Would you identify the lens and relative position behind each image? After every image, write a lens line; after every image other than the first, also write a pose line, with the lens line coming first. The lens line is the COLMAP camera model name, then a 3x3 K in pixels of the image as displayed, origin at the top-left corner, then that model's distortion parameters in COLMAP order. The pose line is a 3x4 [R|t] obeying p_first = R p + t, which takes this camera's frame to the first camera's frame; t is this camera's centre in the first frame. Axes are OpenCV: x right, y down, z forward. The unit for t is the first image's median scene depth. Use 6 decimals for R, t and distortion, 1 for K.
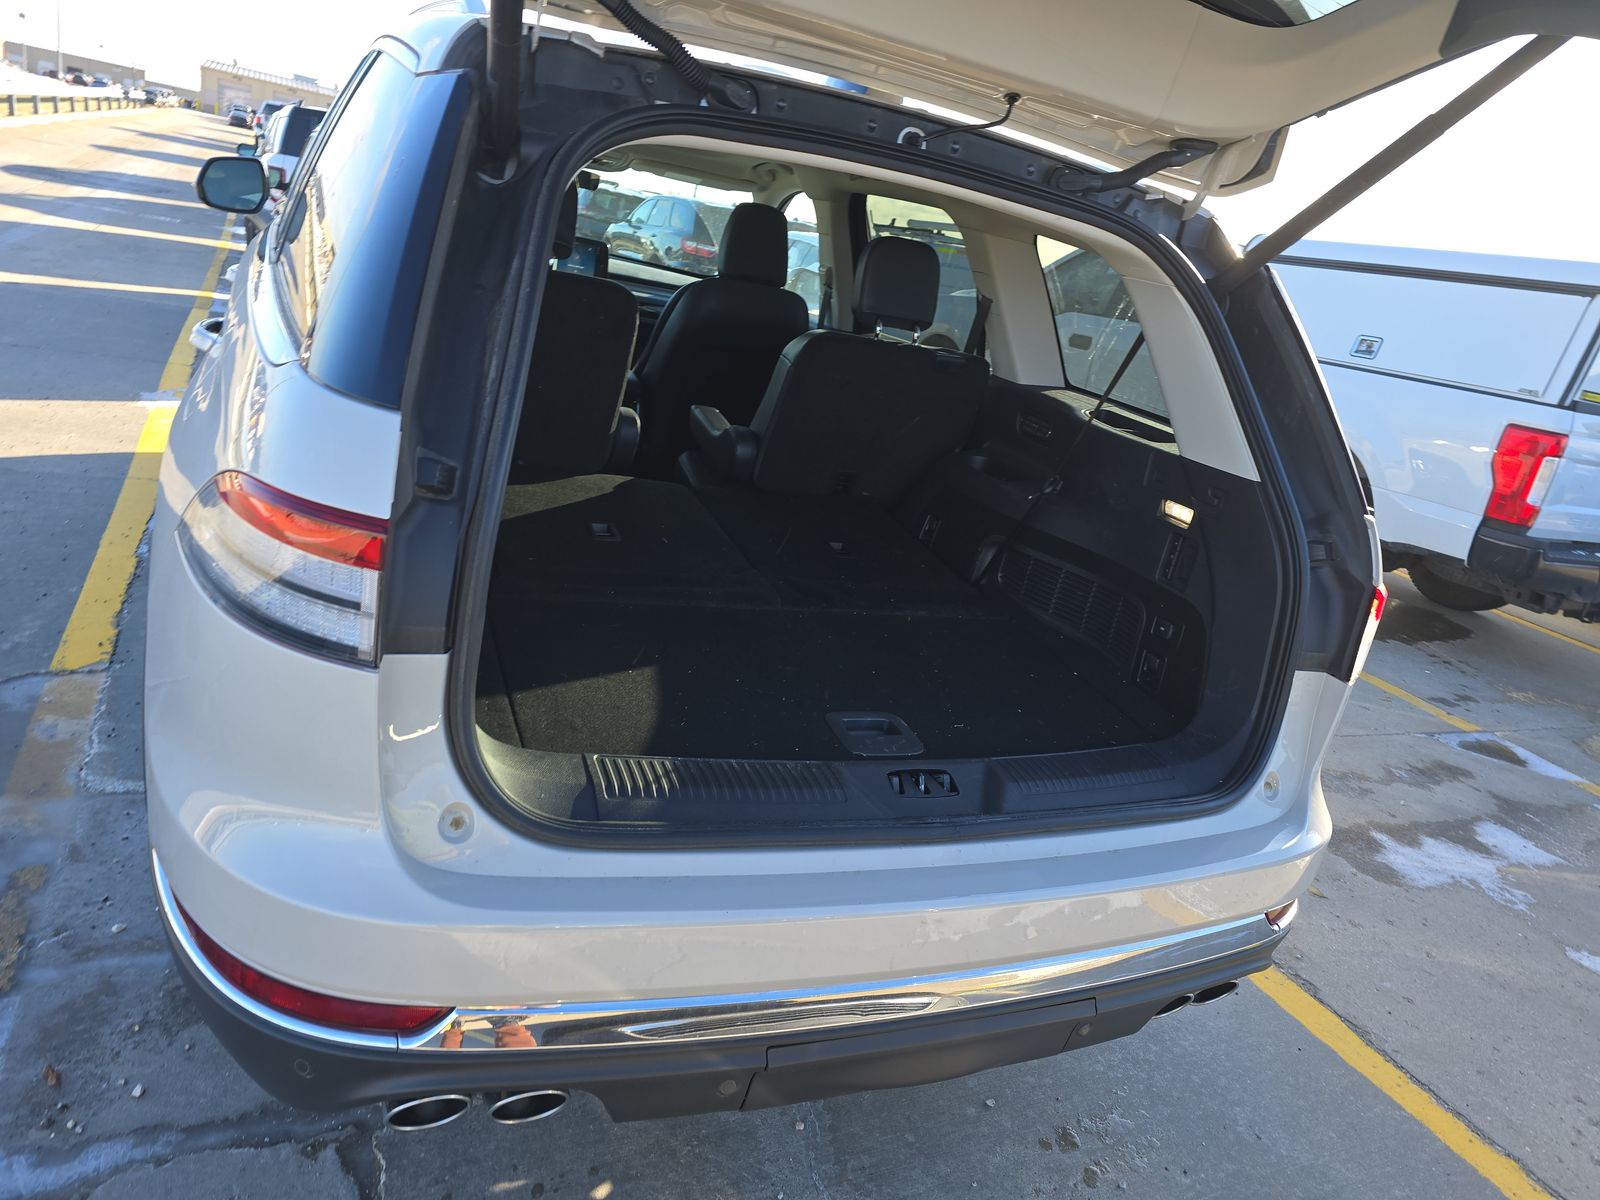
lens RADIAL K [[1110.1, 0, 831.7], [0, 1110.1, 616.7], [0, 0, 1]] dist [0.049670, -0.039743]
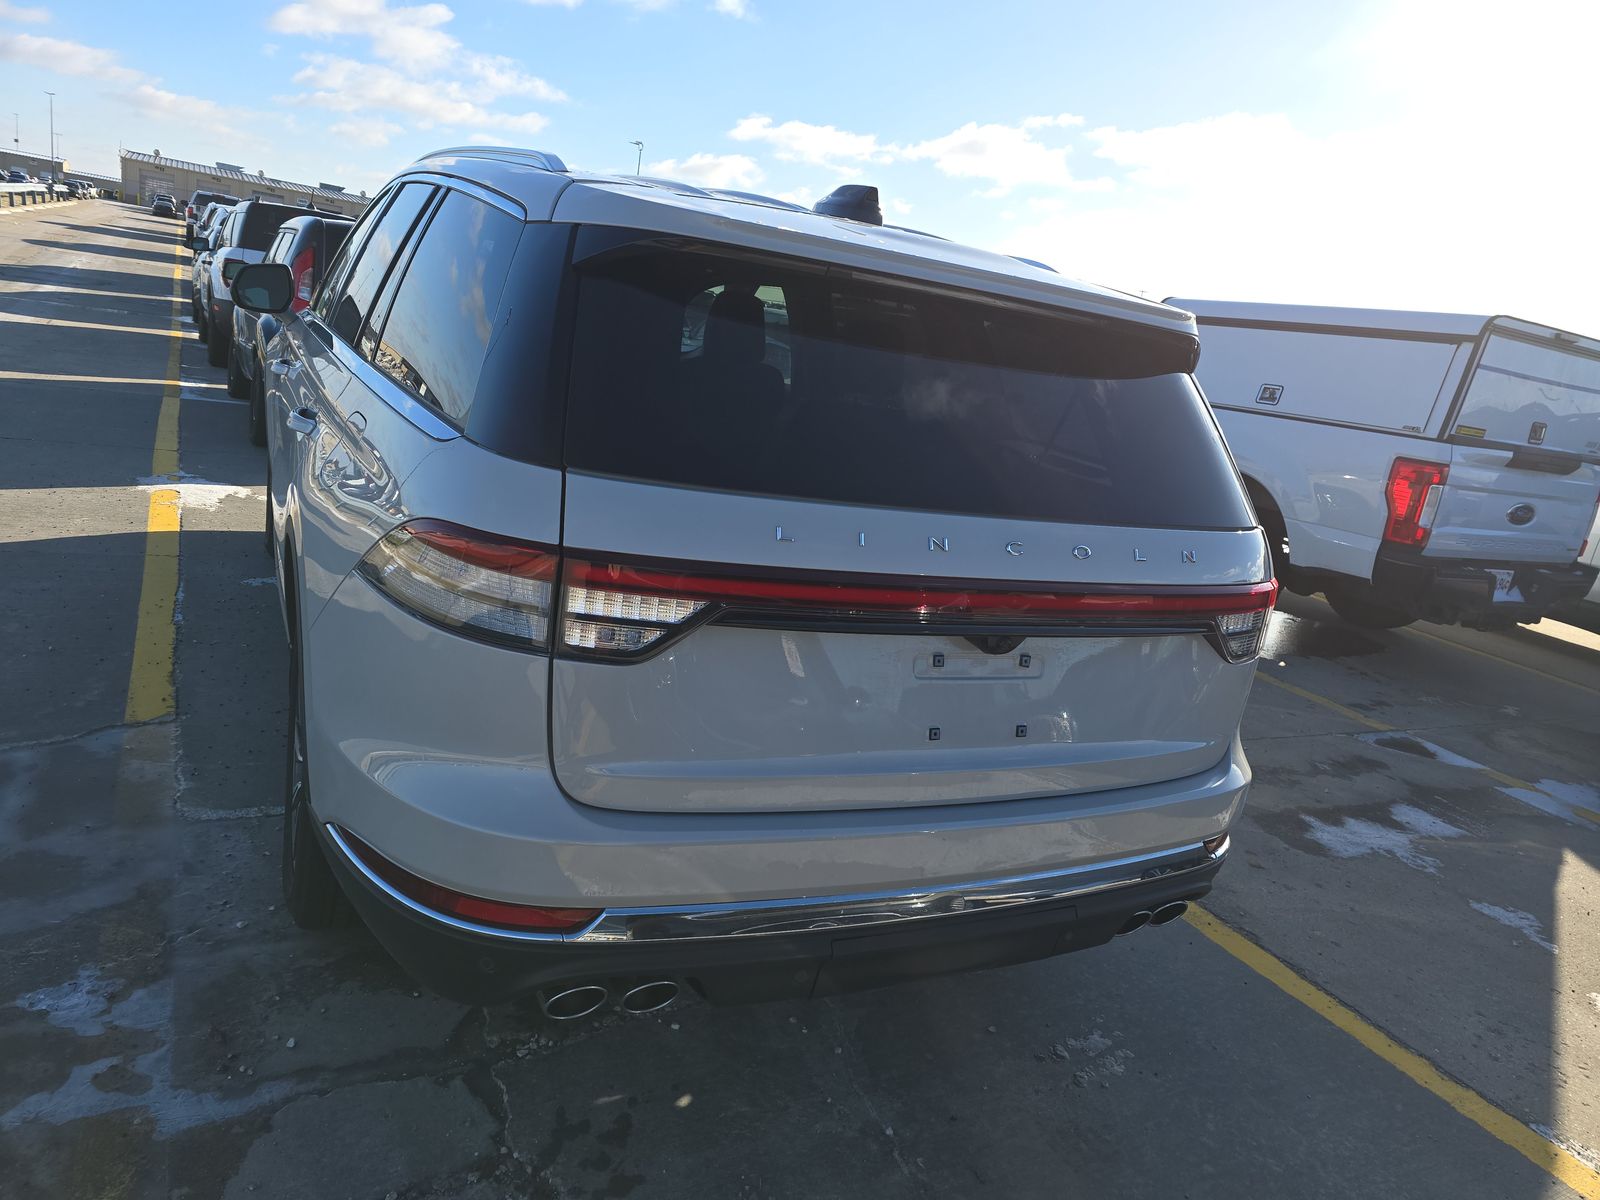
lens RADIAL K [[1123.2, 0, 835.1], [0, 1123.2, 597.9], [0, 0, 1]] dist [0.052585, -0.048617]
pose [[0.997443, -0.045143, 0.055398, -0.043621], [0.049014, 0.996296, -0.070648, 0.032481], [-0.052004, 0.073183, 0.995962, -0.138233]]
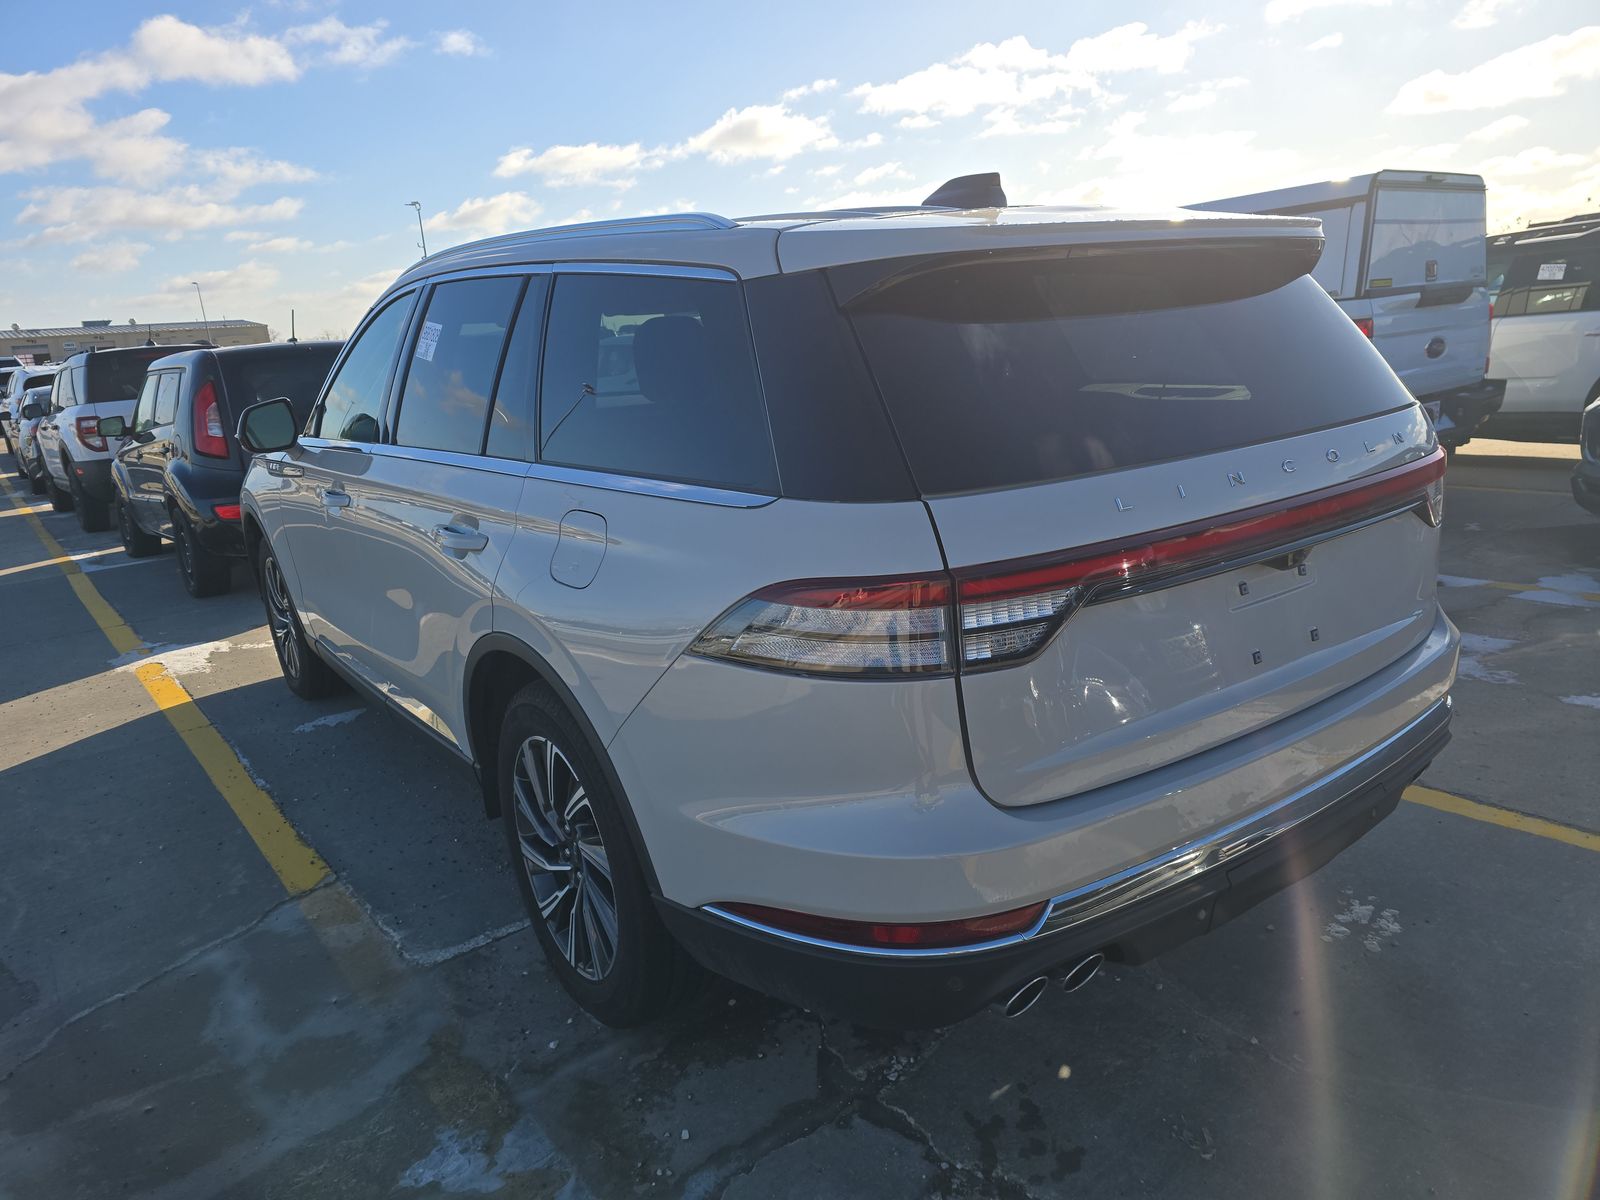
lens RADIAL K [[1123.2, 0, 835.1], [0, 1123.2, 597.9], [0, 0, 1]] dist [0.052585, -0.048617]
pose [[0.938867, -0.305438, 0.158858, -0.248512], [0.315672, 0.947887, -0.043143, -0.009394], [-0.137402, 0.090653, 0.986358, -0.135436]]
